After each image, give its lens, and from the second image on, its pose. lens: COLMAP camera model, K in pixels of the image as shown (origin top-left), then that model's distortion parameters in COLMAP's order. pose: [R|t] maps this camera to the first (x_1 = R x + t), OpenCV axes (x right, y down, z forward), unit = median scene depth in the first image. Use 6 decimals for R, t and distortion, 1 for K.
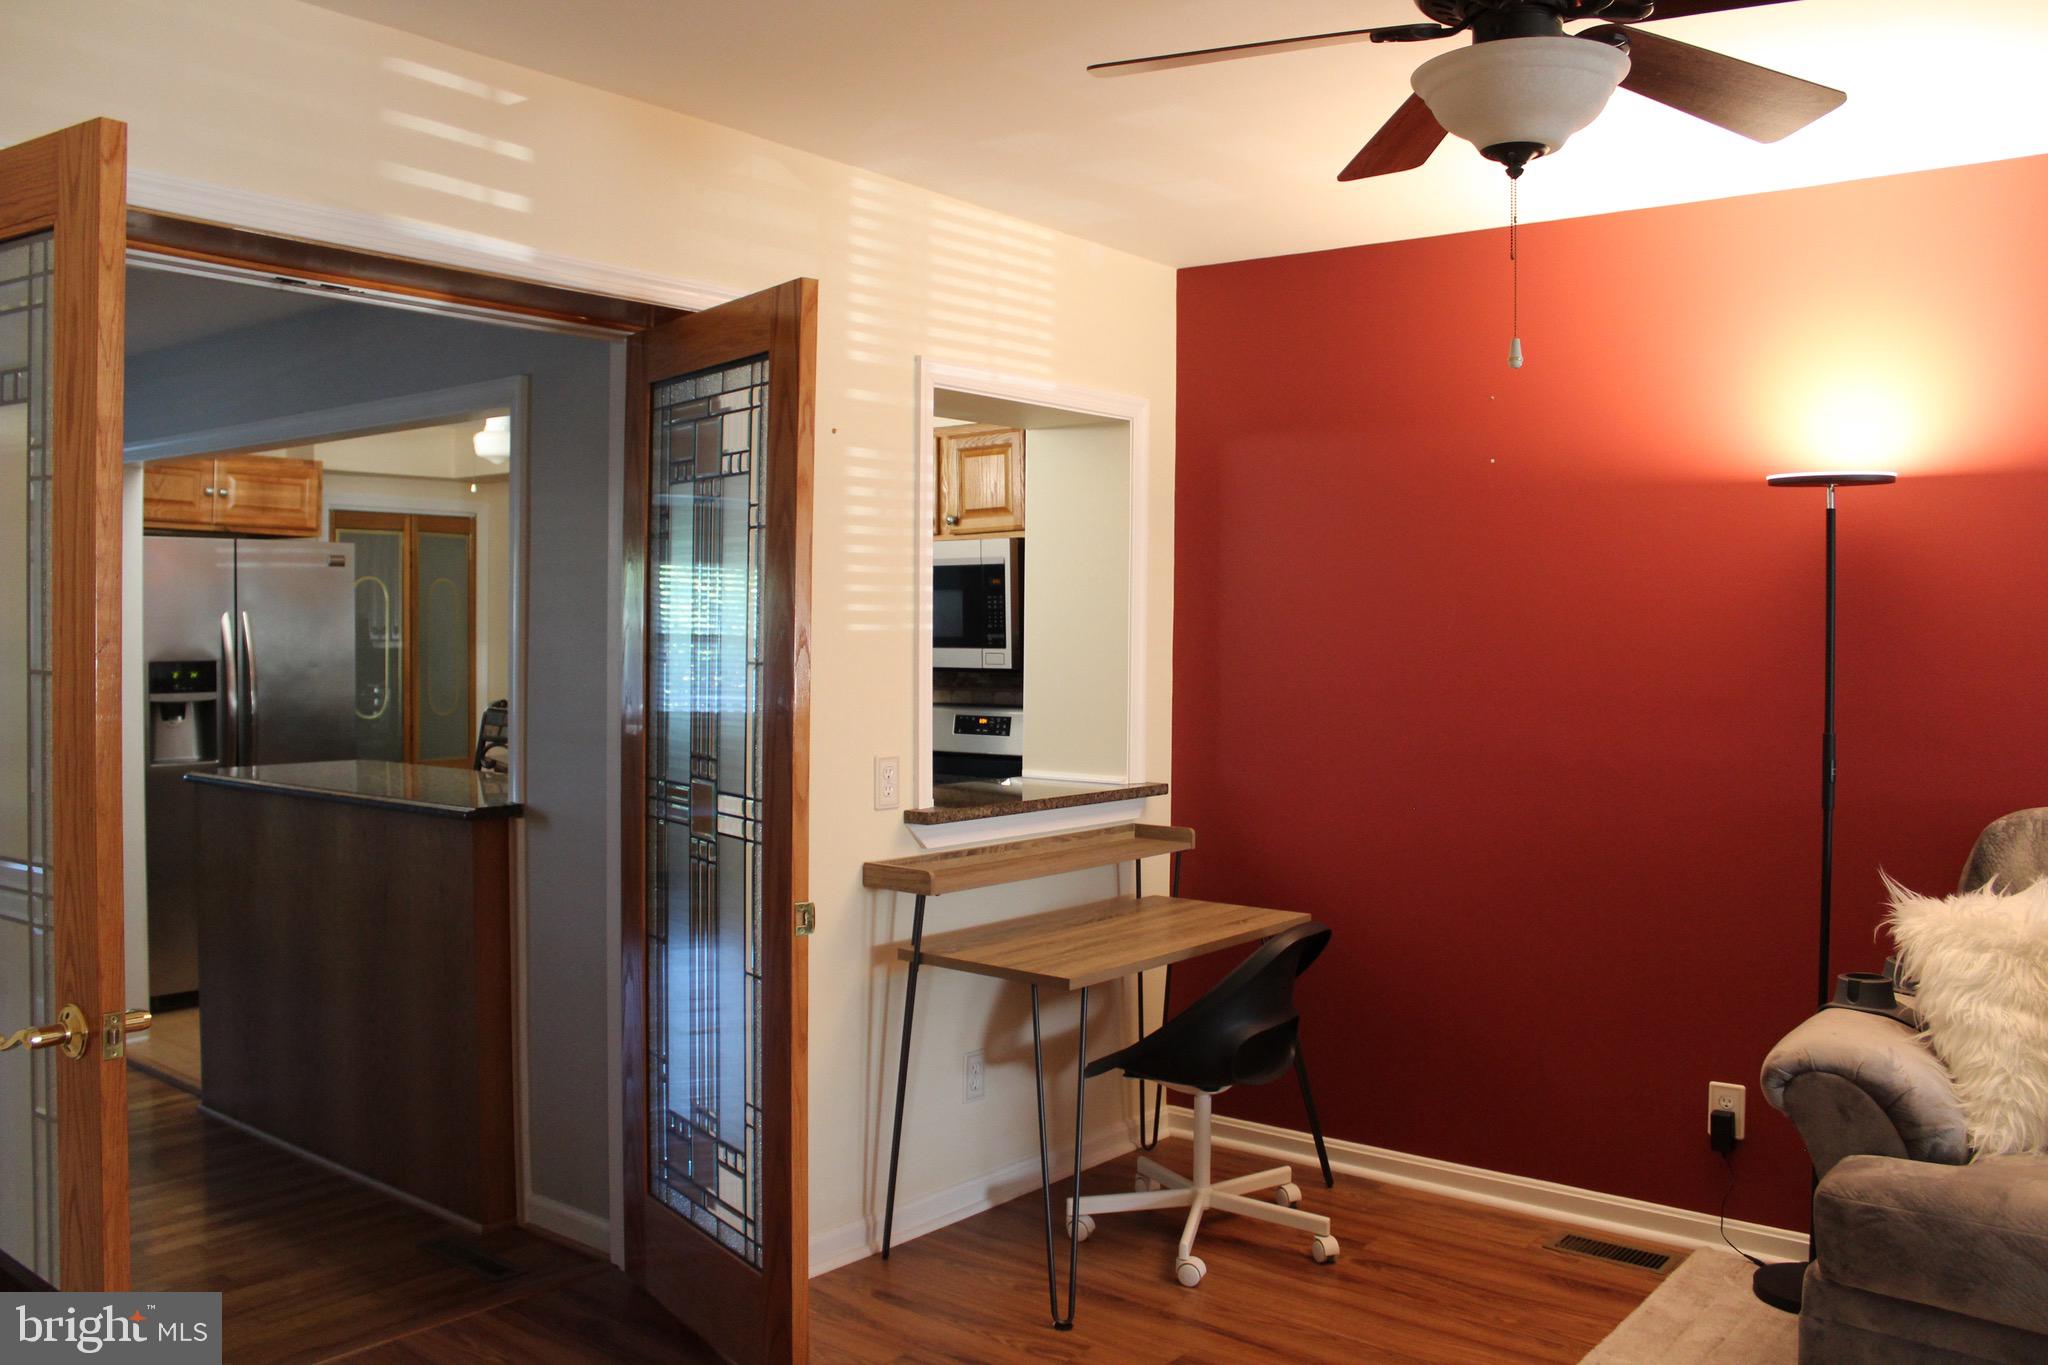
lens RADIAL K [[1683.4, 0, 1018.1], [0, 1683.4, 671.6], [0, 0, 1]] dist [-0.170740, 0.154274]
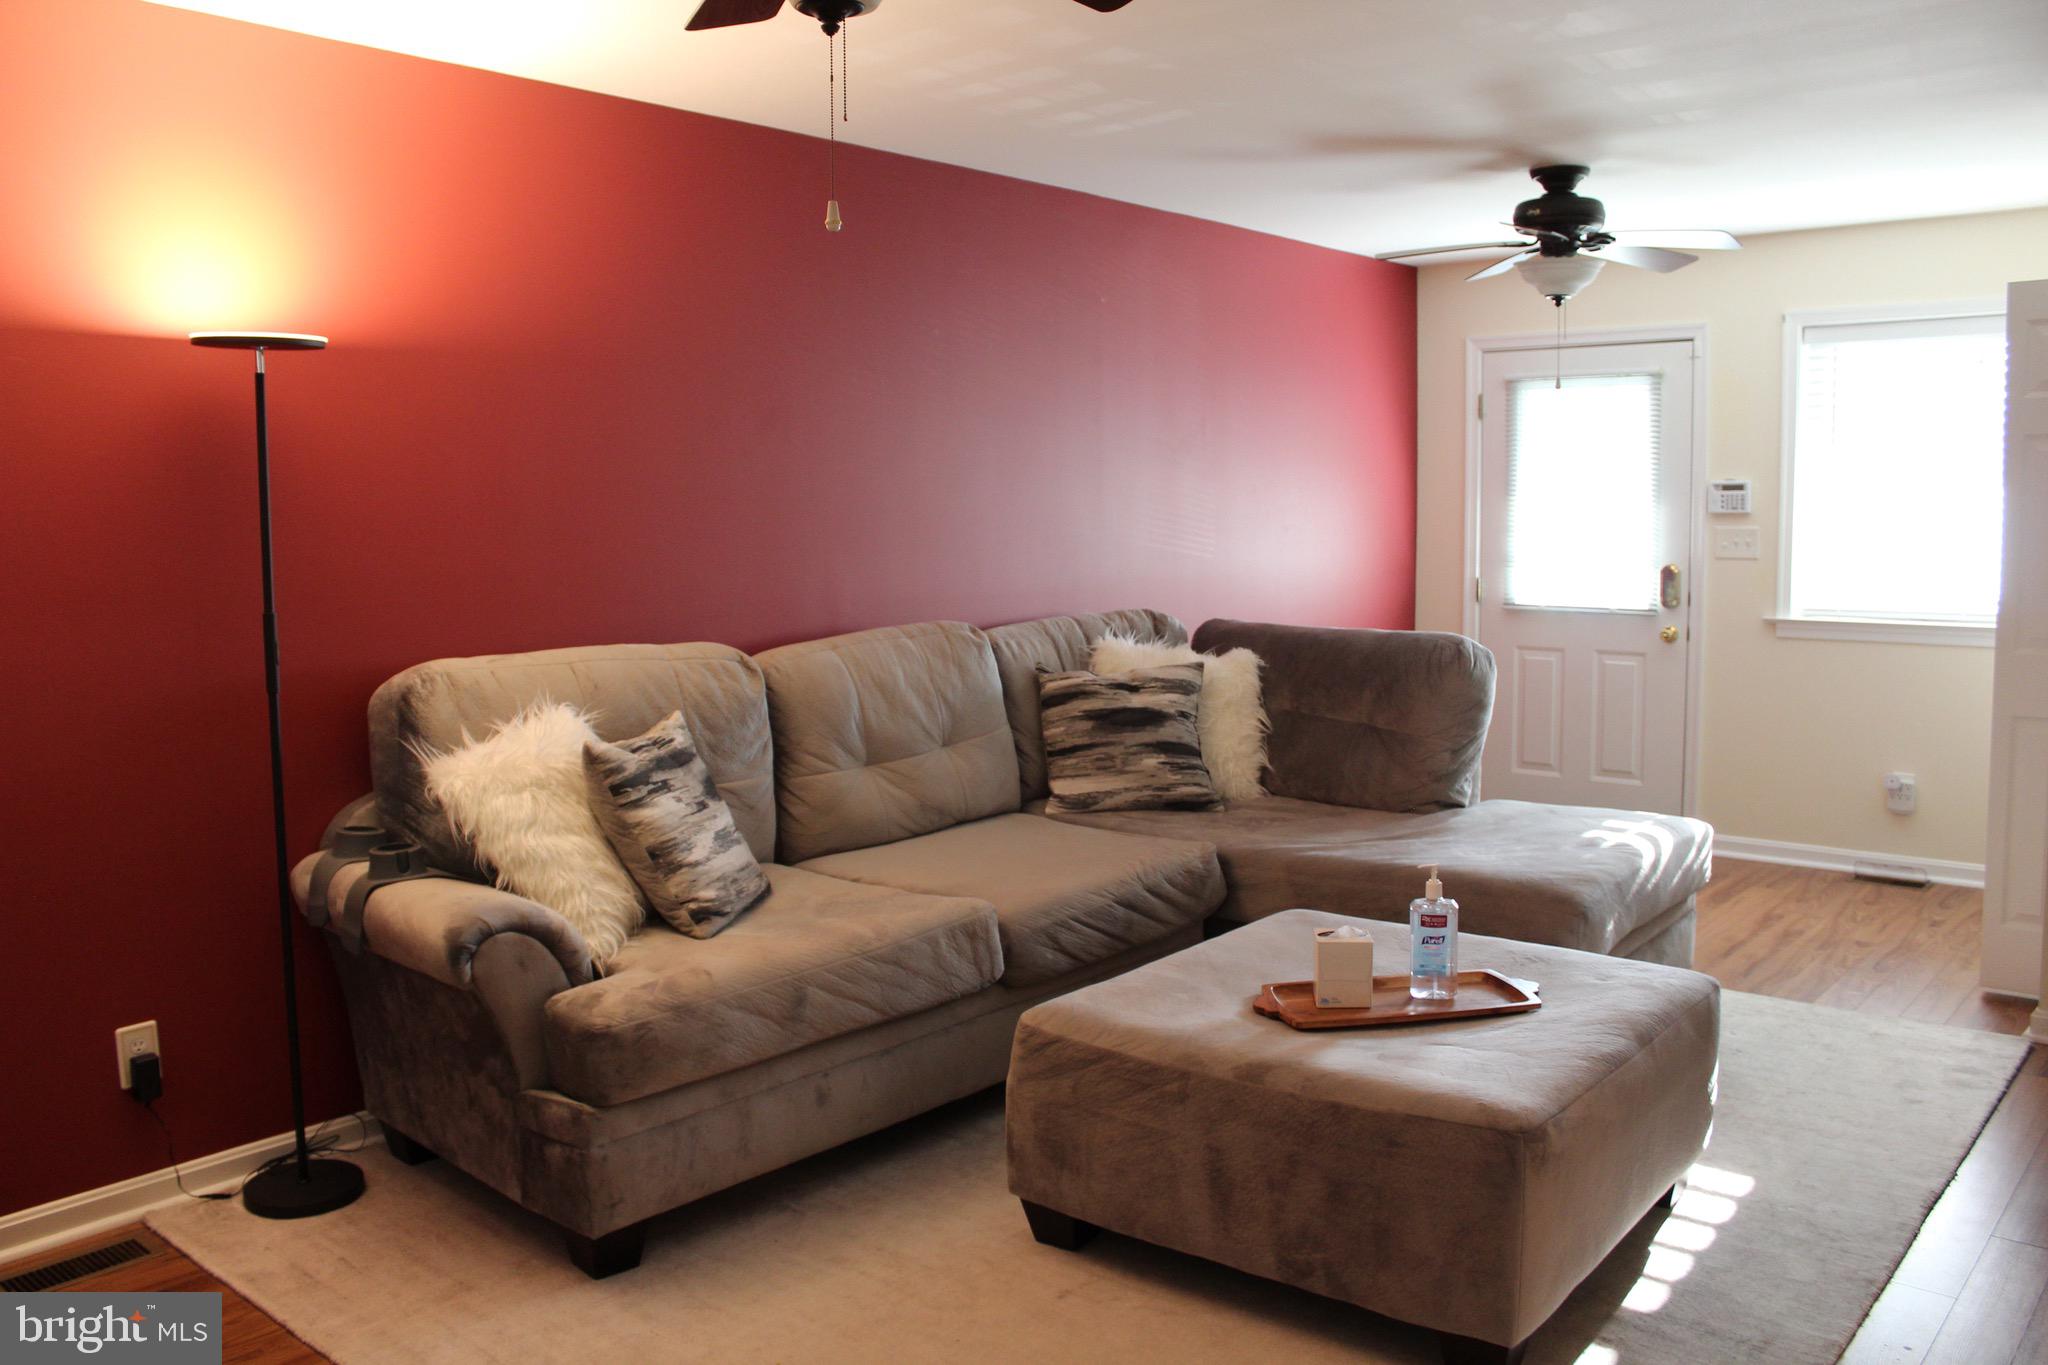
lens RADIAL K [[1683.4, 0, 1018.1], [0, 1683.4, 671.6], [0, 0, 1]] dist [-0.170740, 0.154274]
pose [[0.023437, -0.113426, 0.993270, -0.406736], [0.031340, 0.993138, 0.112671, -0.019921], [-0.999234, 0.028489, 0.026831, 0.503445]]
